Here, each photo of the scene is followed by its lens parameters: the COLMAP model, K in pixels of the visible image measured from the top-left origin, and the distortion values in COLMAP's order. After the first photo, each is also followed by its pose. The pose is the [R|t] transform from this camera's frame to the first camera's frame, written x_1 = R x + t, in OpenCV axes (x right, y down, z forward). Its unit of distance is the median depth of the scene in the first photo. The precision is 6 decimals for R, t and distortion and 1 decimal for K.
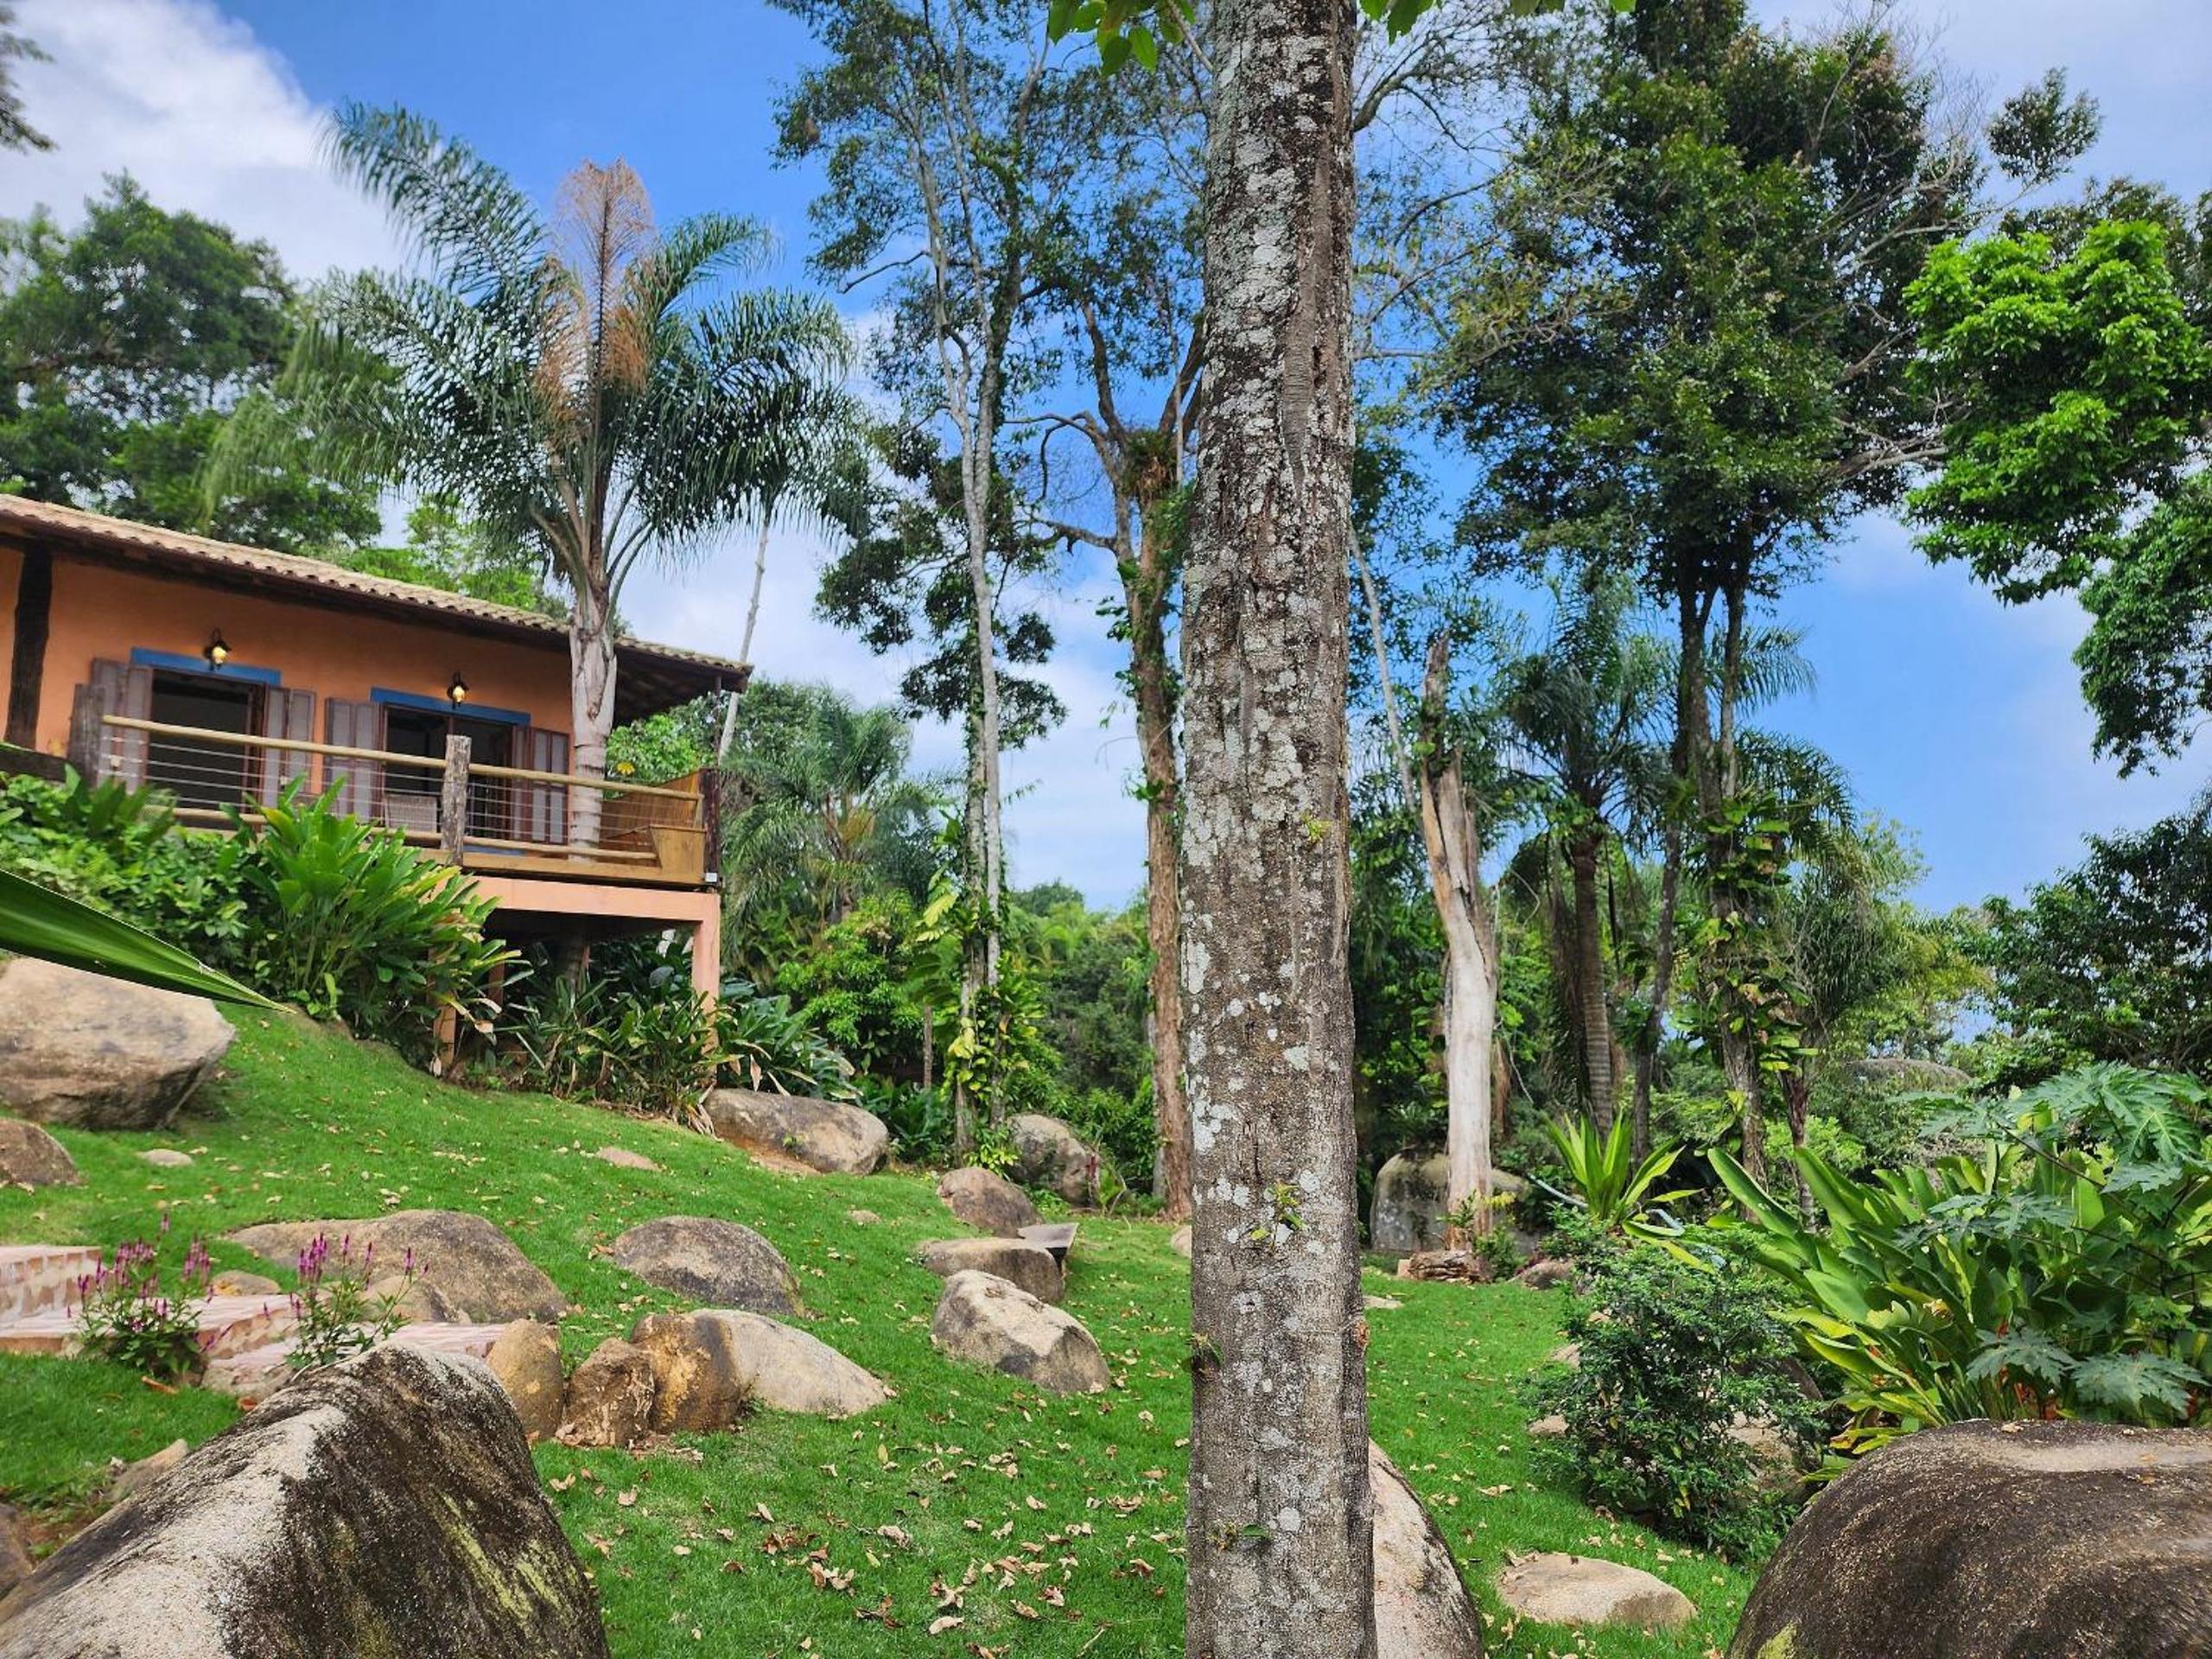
lens RADIAL K [[1478.5, 0, 1101.1], [0, 1478.5, 842.0], [0, 0, 1]] dist [0.067245, -0.076414]
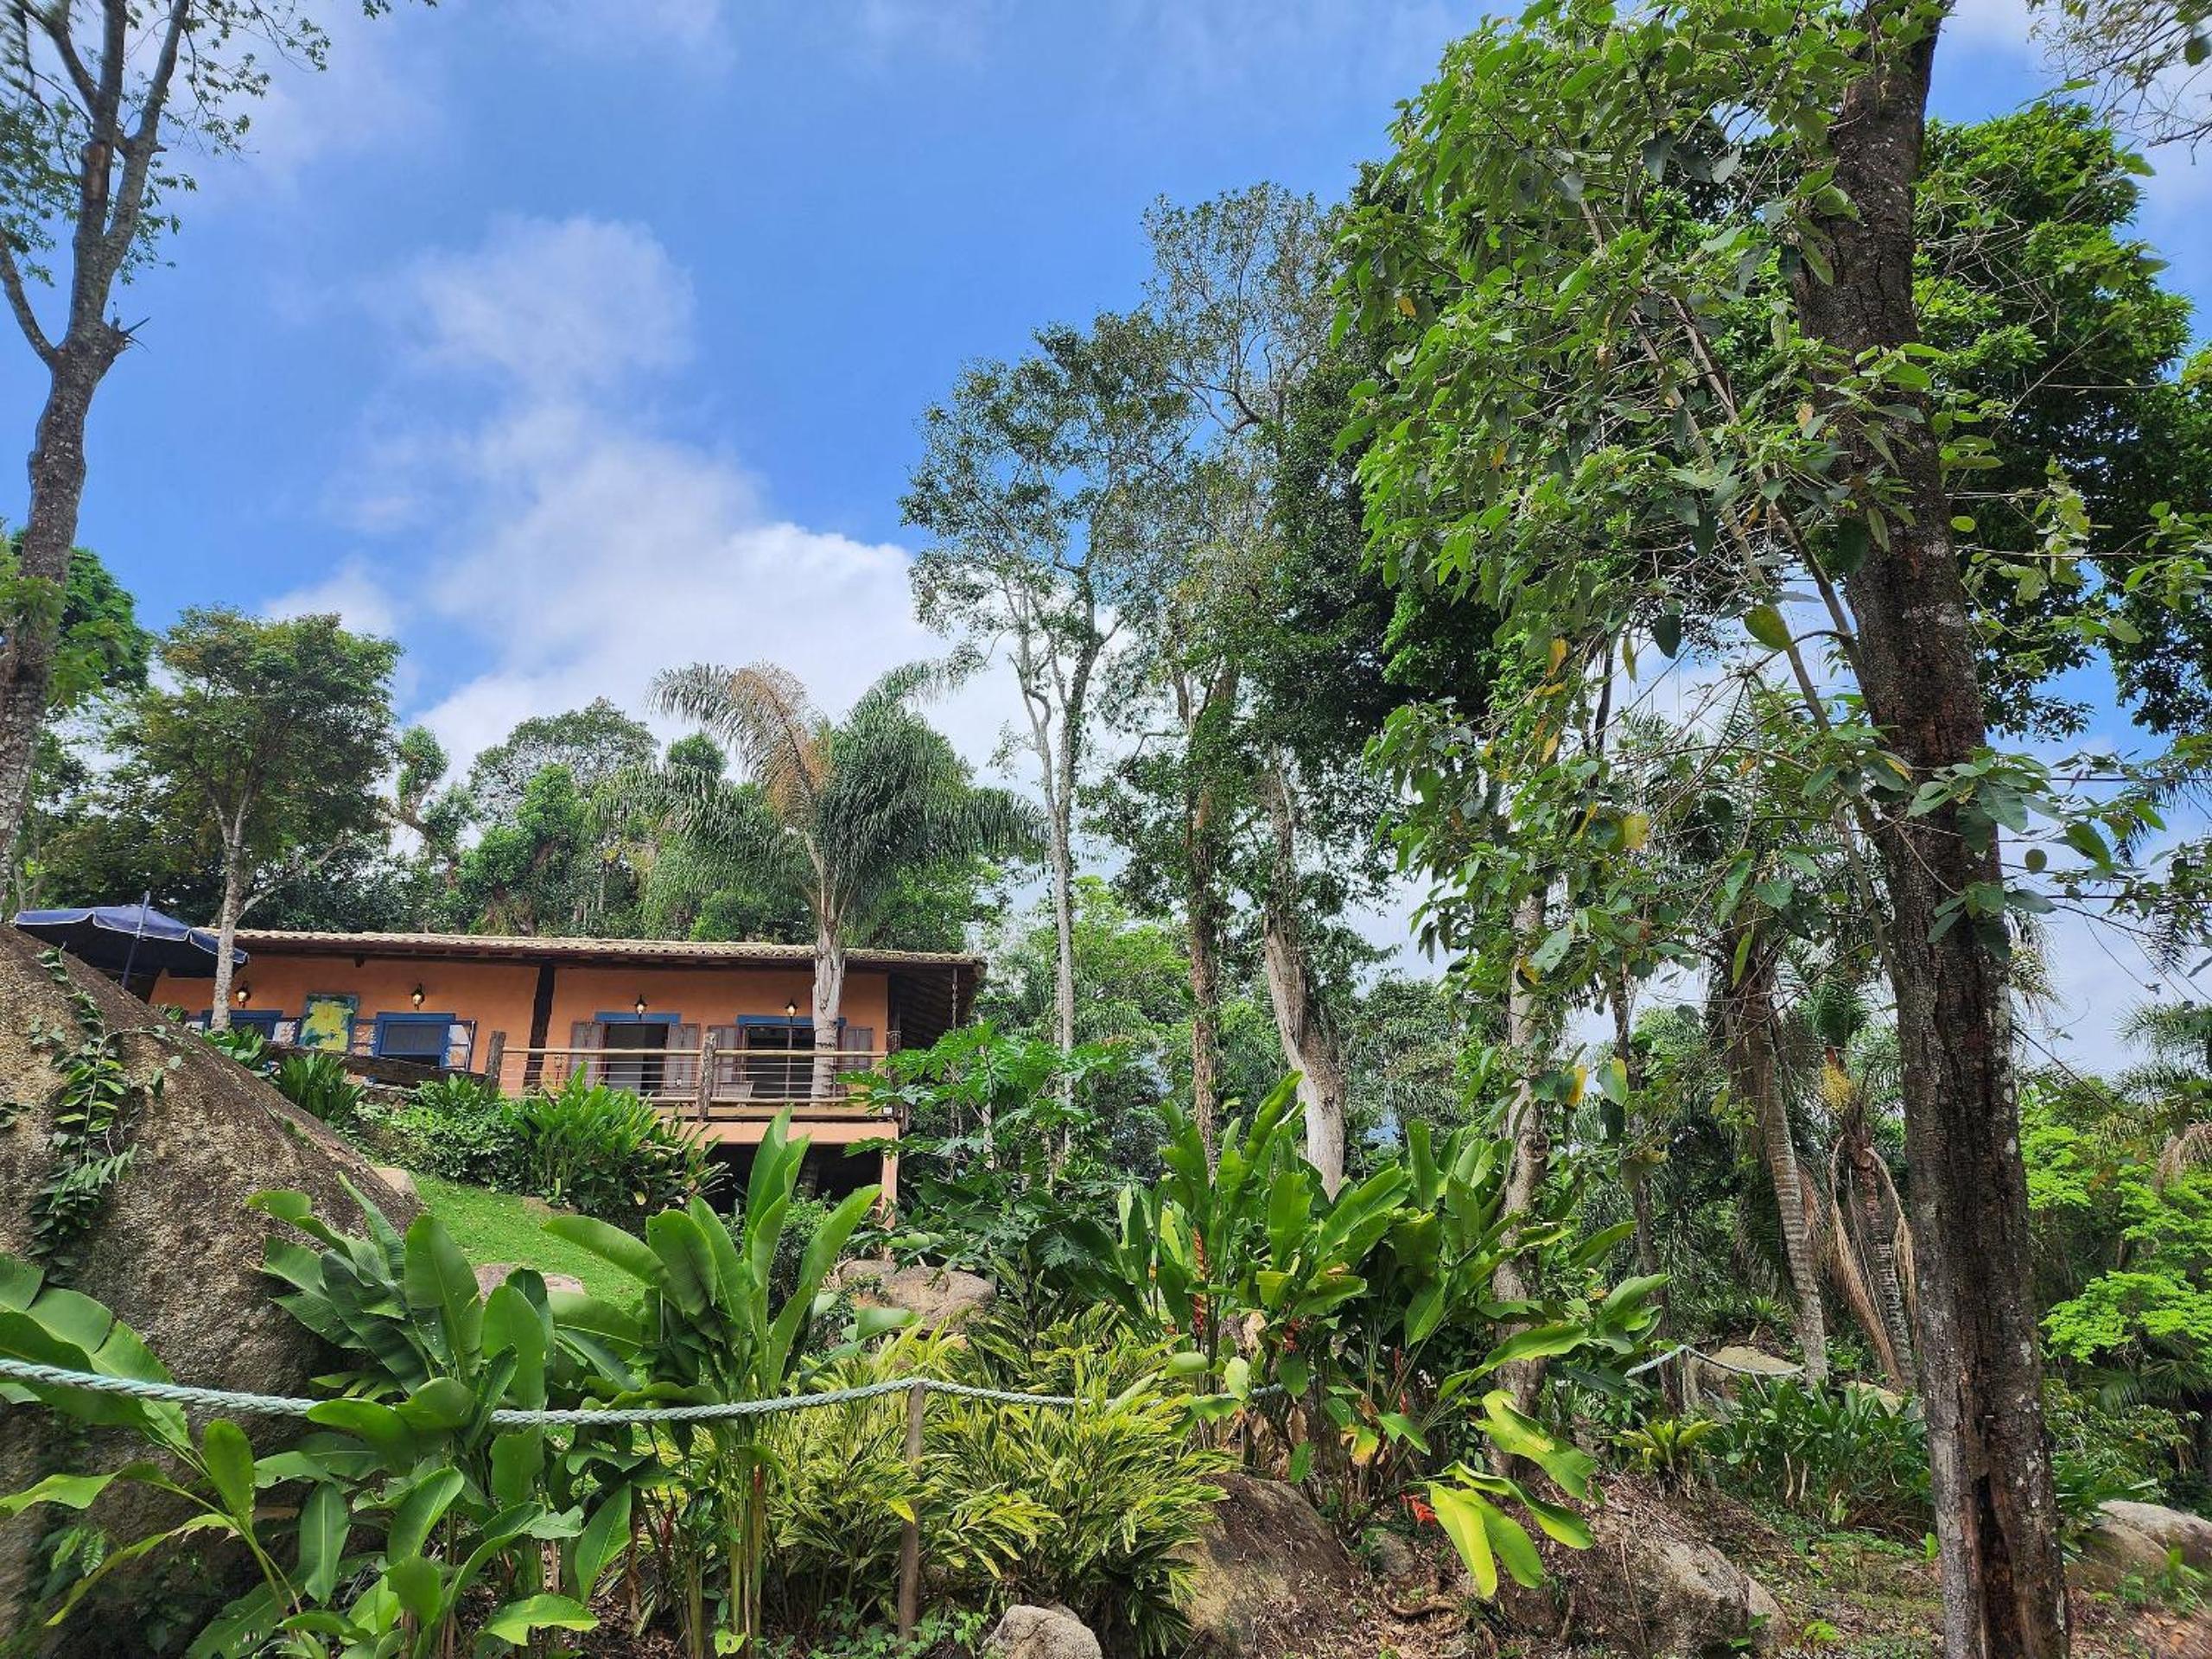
lens RADIAL K [[1471.2, 0, 1106.0], [0, 1471.2, 829.5], [0, 0, 1]] dist [0.092521, -0.086831]
pose [[0.822815, -0.223608, -0.522470, 0.689121], [0.098568, 0.961559, -0.256300, 0.146026], [0.559696, 0.159388, 0.813225, -0.057416]]
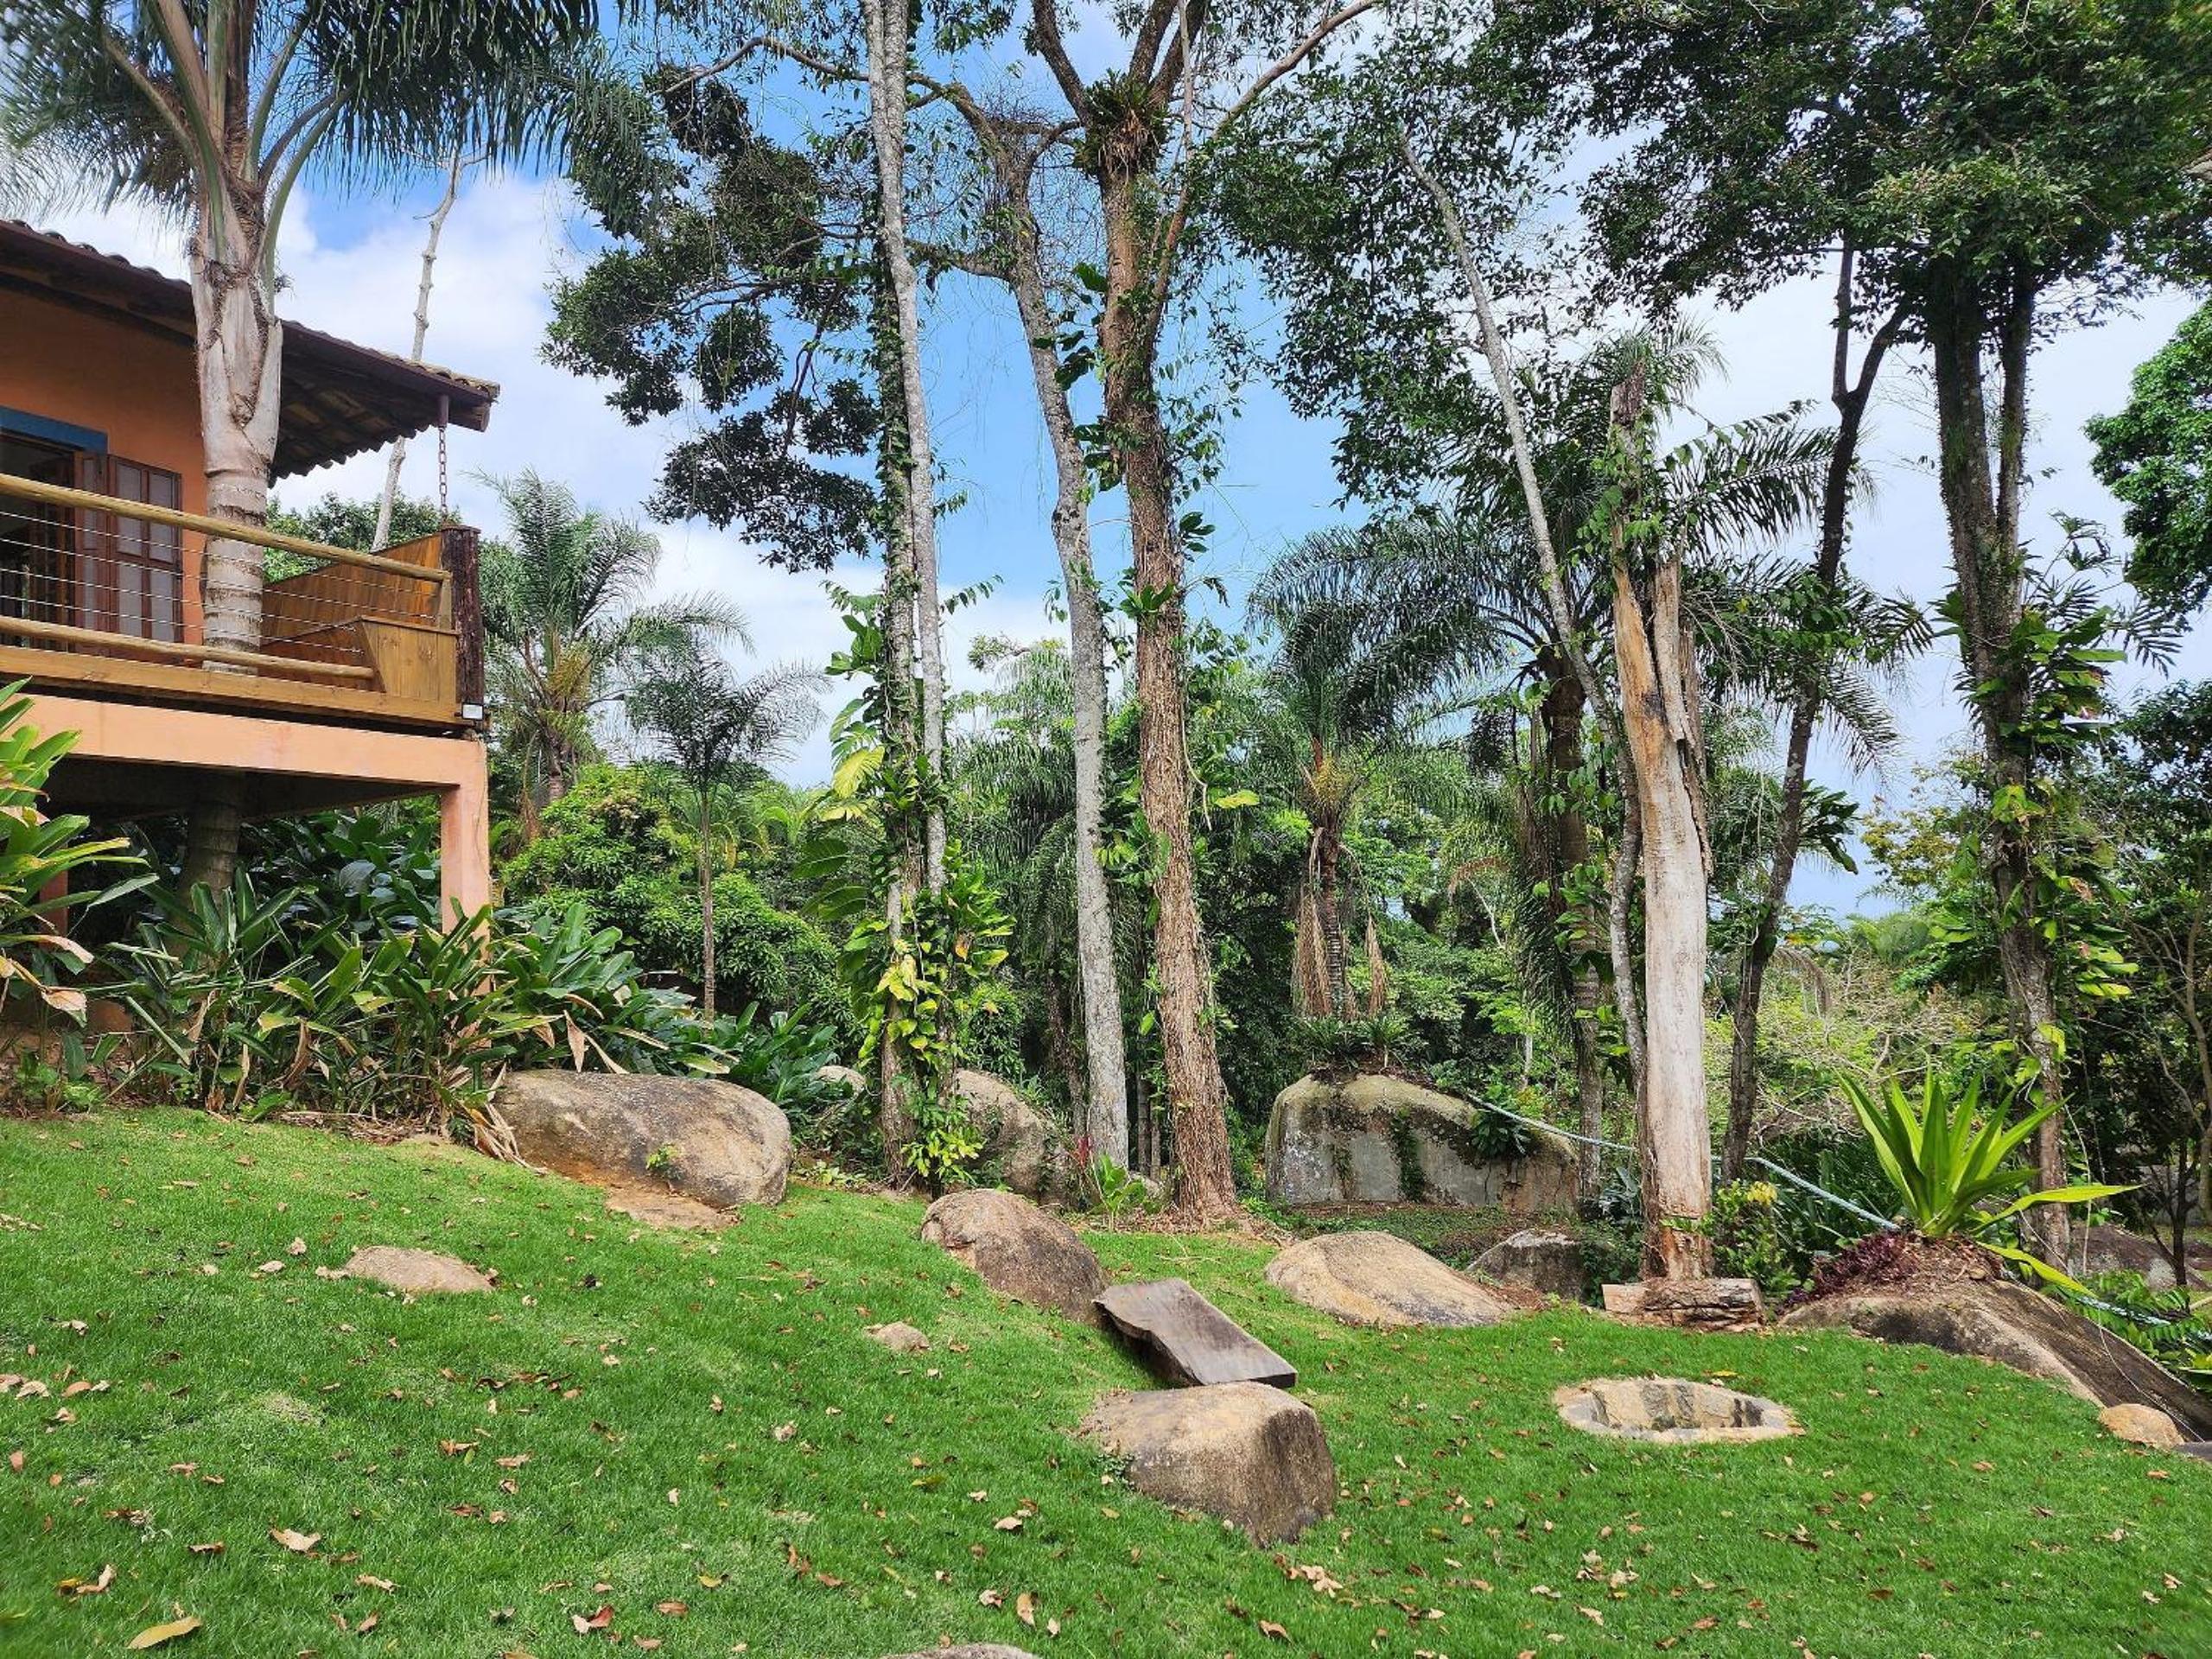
lens RADIAL K [[1468.0, 0, 1099.3], [0, 1468.0, 833.3], [0, 0, 1]] dist [0.103458, -0.109416]
pose [[0.971619, -0.003588, 0.236525, -0.161204], [-0.013900, 0.997291, 0.072228, 0.025439], [-0.236143, -0.073466, 0.968937, 0.361969]]
